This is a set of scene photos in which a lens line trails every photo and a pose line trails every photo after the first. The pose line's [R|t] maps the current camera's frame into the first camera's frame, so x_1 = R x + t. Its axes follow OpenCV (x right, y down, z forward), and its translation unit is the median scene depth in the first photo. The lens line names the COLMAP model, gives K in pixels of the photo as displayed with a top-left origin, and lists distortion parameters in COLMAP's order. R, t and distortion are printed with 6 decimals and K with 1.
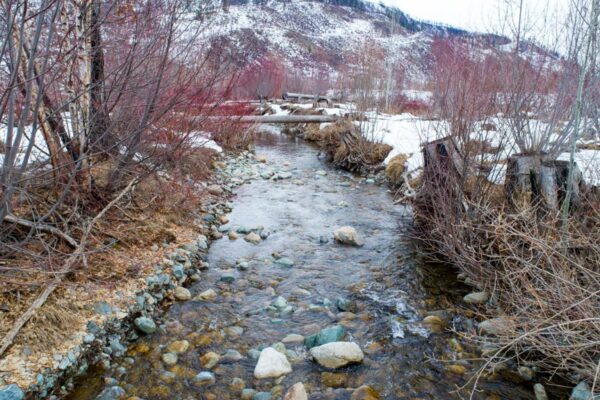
lens RADIAL K [[465.6, 0, 300.0], [0, 465.6, 200.0], [0, 0, 1]] dist [-0.006910, -0.001901]
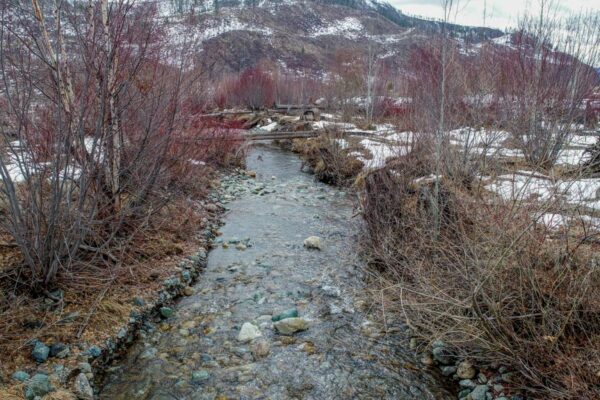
lens RADIAL K [[465.0, 0, 300.0], [0, 465.0, 200.0], [0, 0, 1]] dist [0.012618, 0.000658]
pose [[0.999442, -0.033200, 0.003577, 0.046583], [0.033194, 0.999447, 0.001803, -0.035833], [-0.003635, -0.001683, 0.999992, -0.221489]]
